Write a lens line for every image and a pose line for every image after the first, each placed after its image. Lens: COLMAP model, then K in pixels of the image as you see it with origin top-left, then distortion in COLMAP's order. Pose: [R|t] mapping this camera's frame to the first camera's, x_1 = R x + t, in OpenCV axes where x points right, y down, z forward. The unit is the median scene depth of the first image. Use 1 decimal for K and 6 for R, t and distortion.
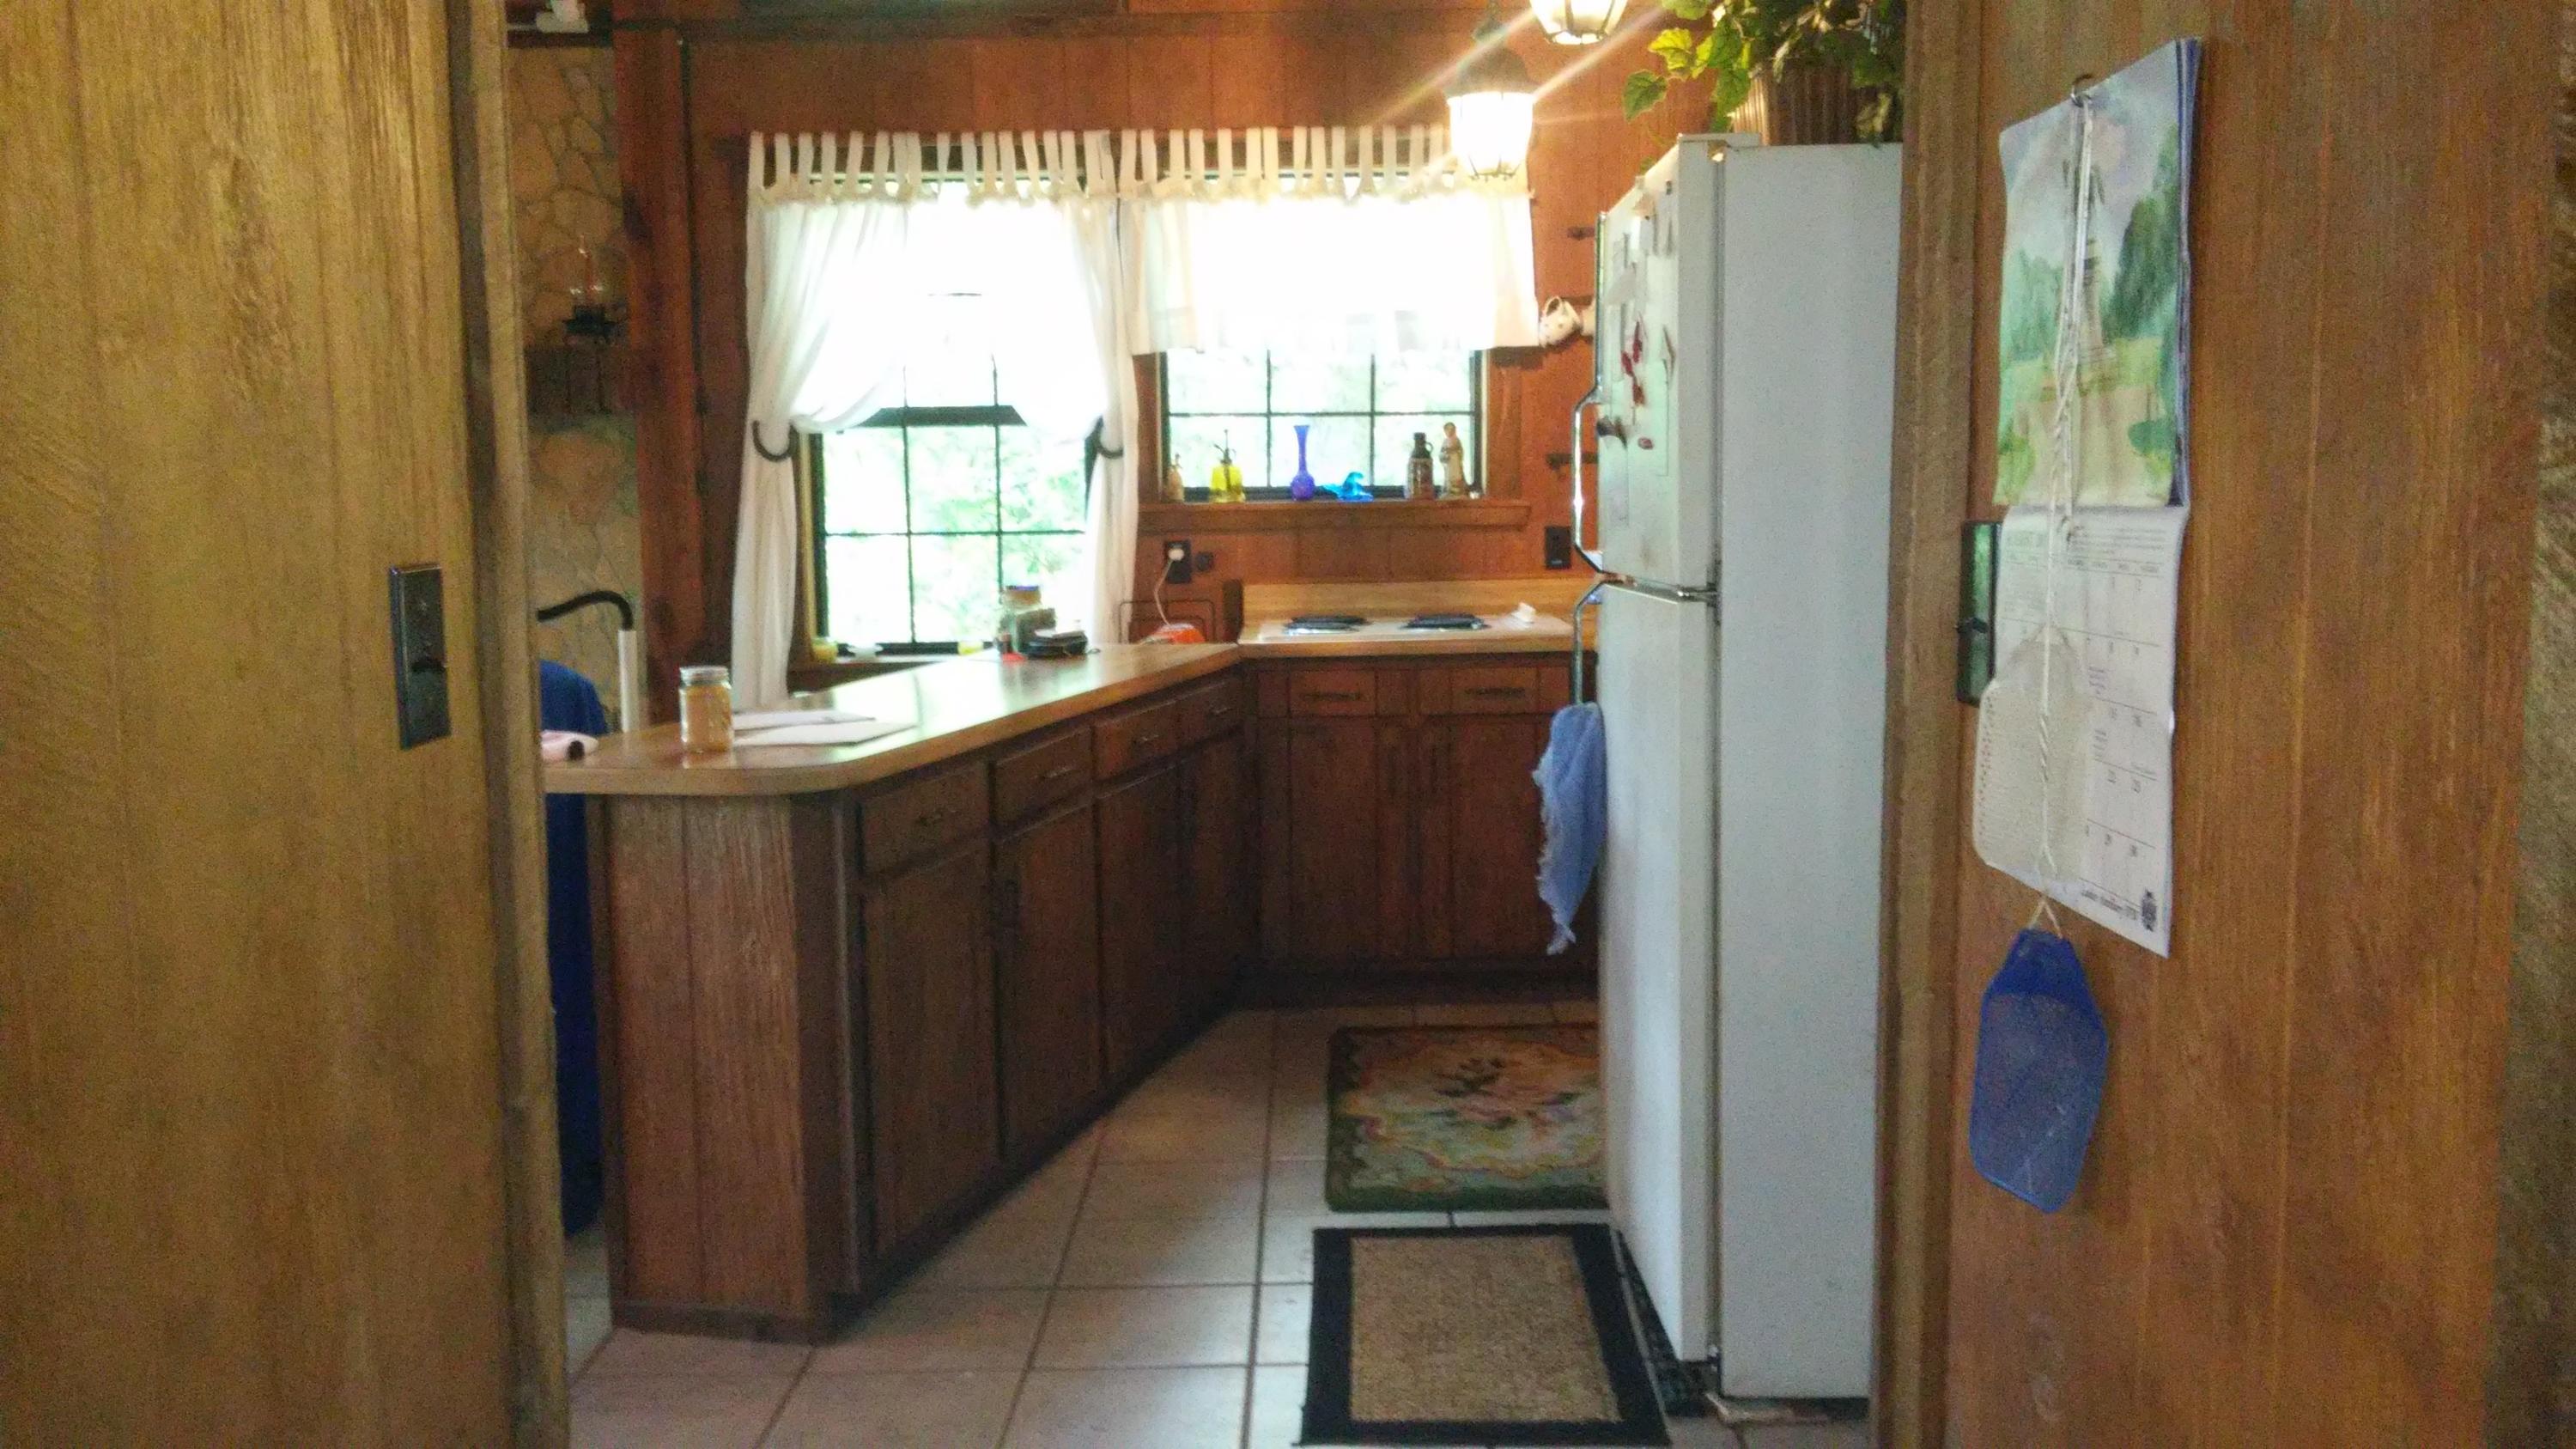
lens RADIAL K [[2124.0, 0, 1212.2], [0, 2124.0, 679.0], [0, 0, 1]] dist [0.050839, -0.132065]
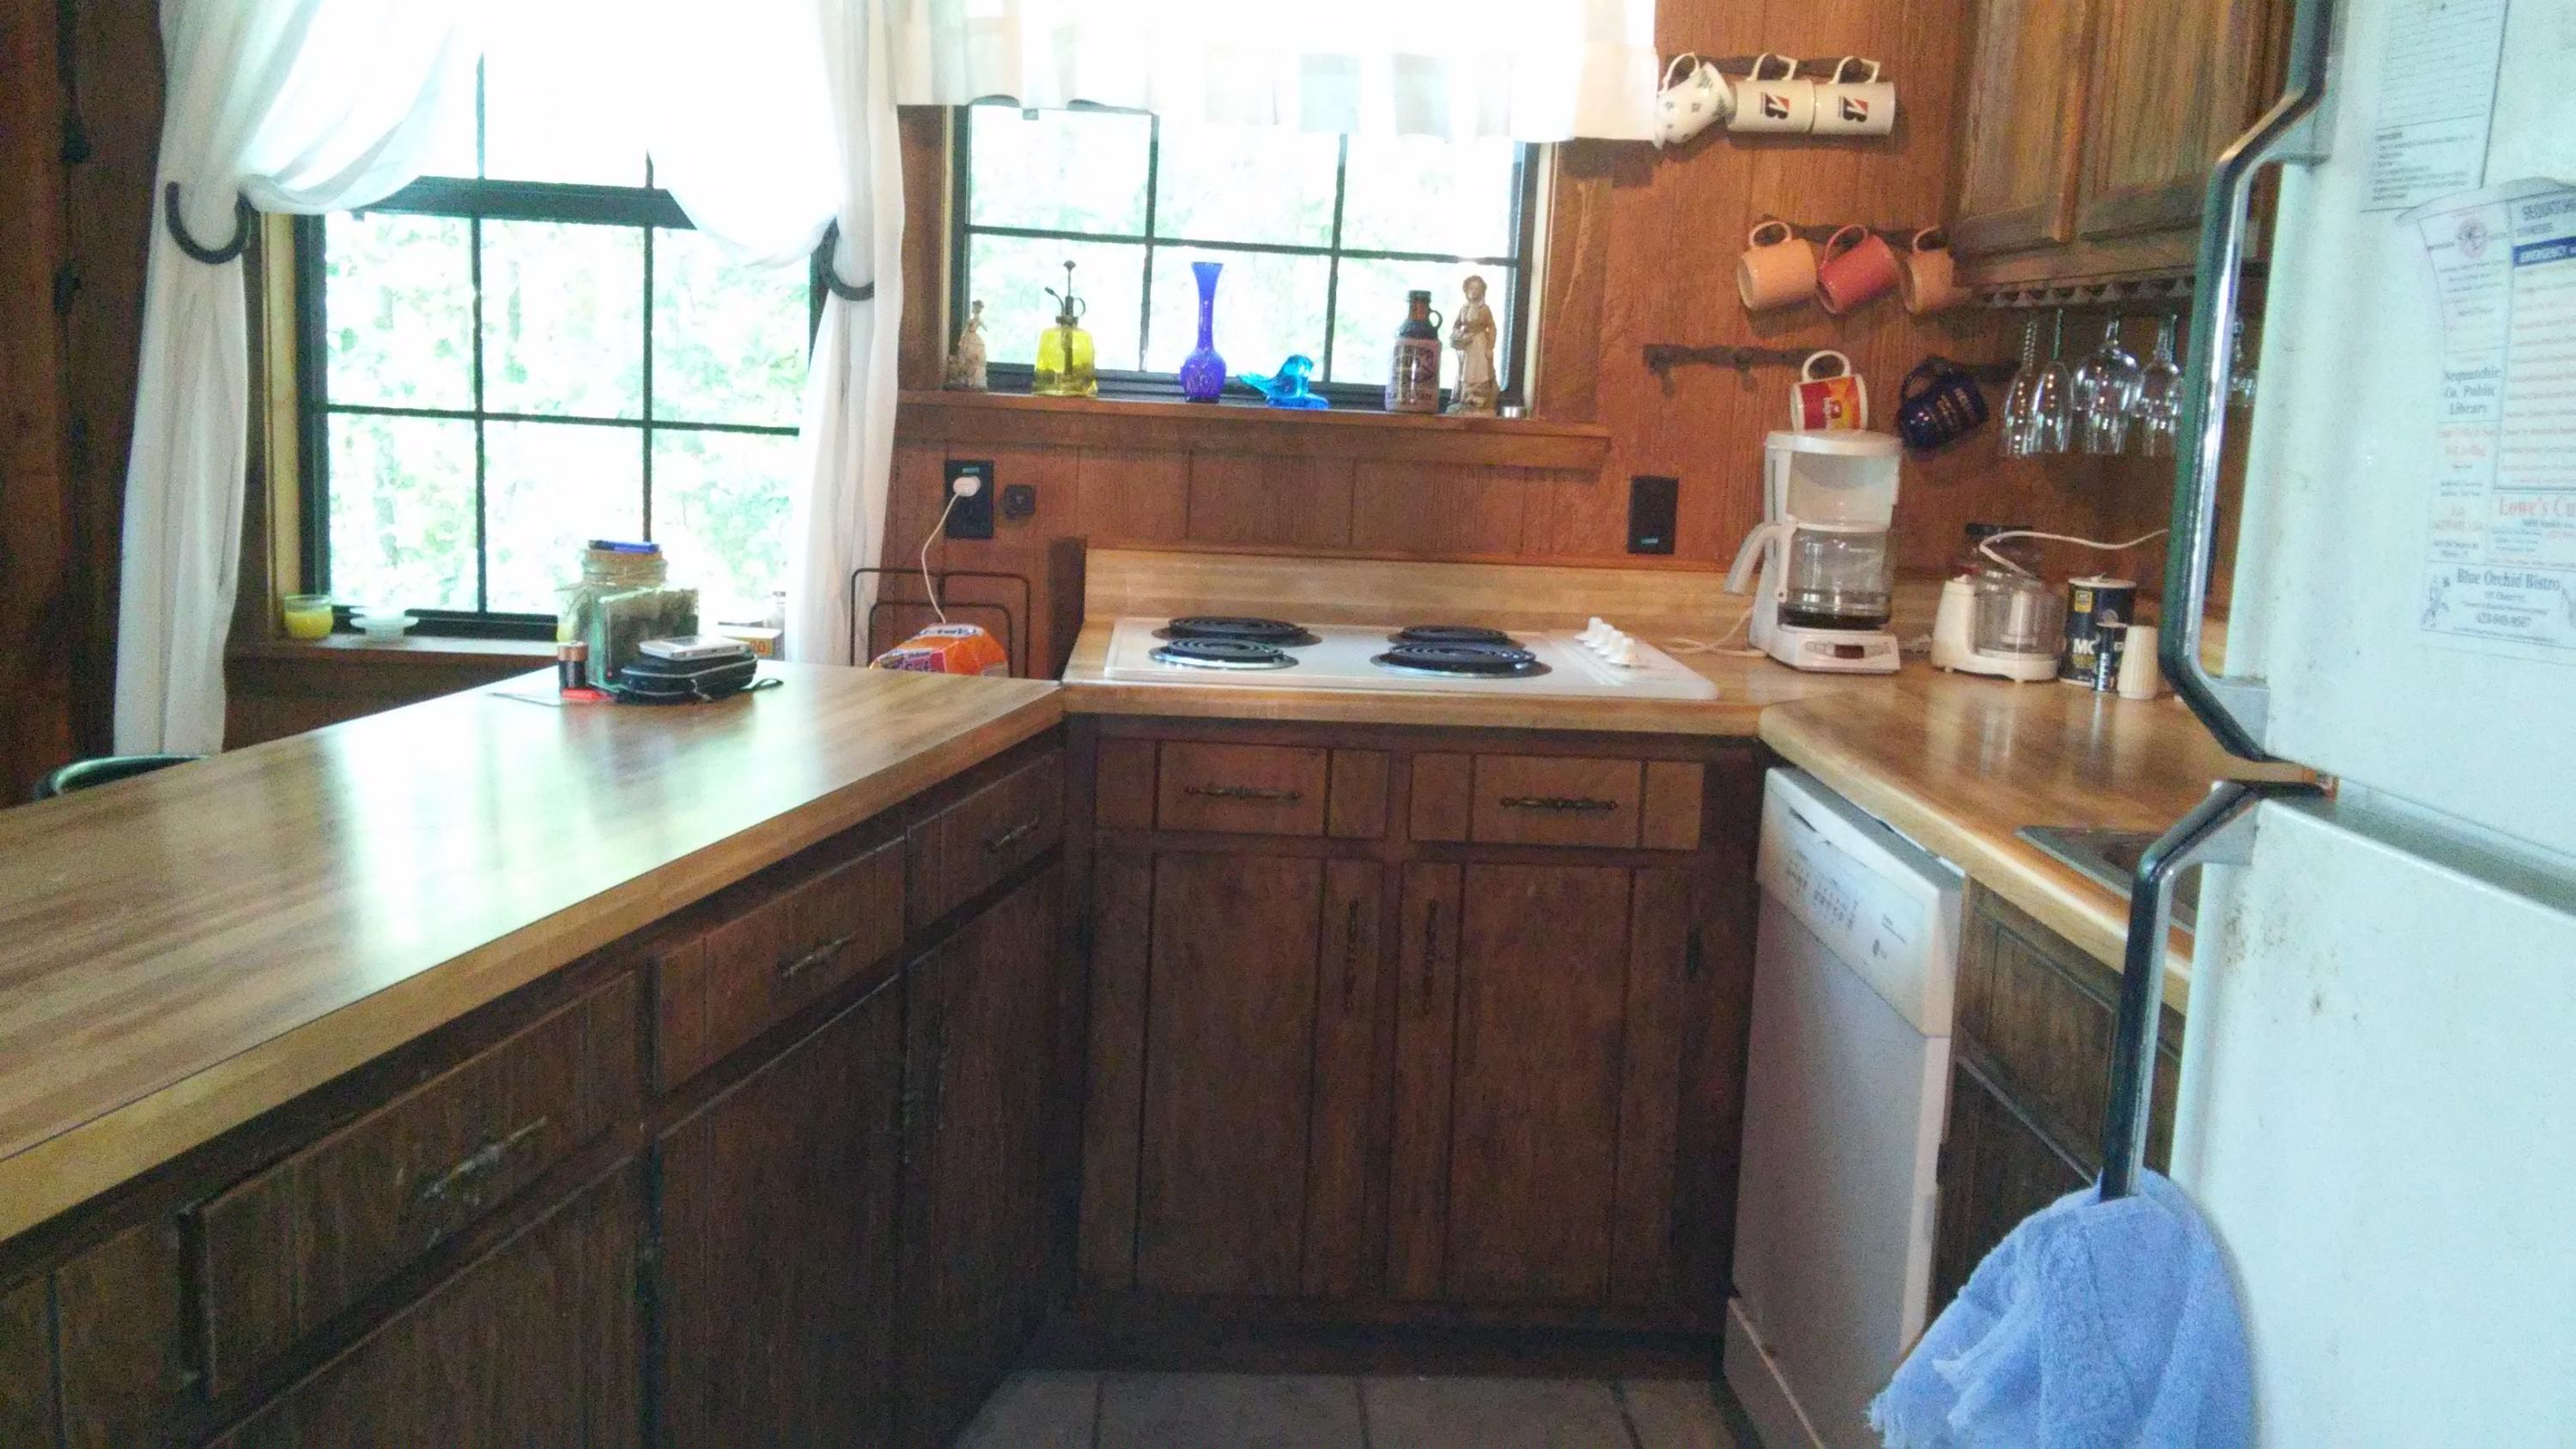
lens RADIAL K [[2337.4, 0, 1253.6], [0, 2337.4, 725.2], [0, 0, 1]] dist [0.069175, -0.123478]
pose [[0.995643, 0.051954, 0.077438, 0.013320], [-0.056591, 0.996656, 0.058942, -0.037296], [-0.074116, -0.063068, 0.995253, 0.393530]]
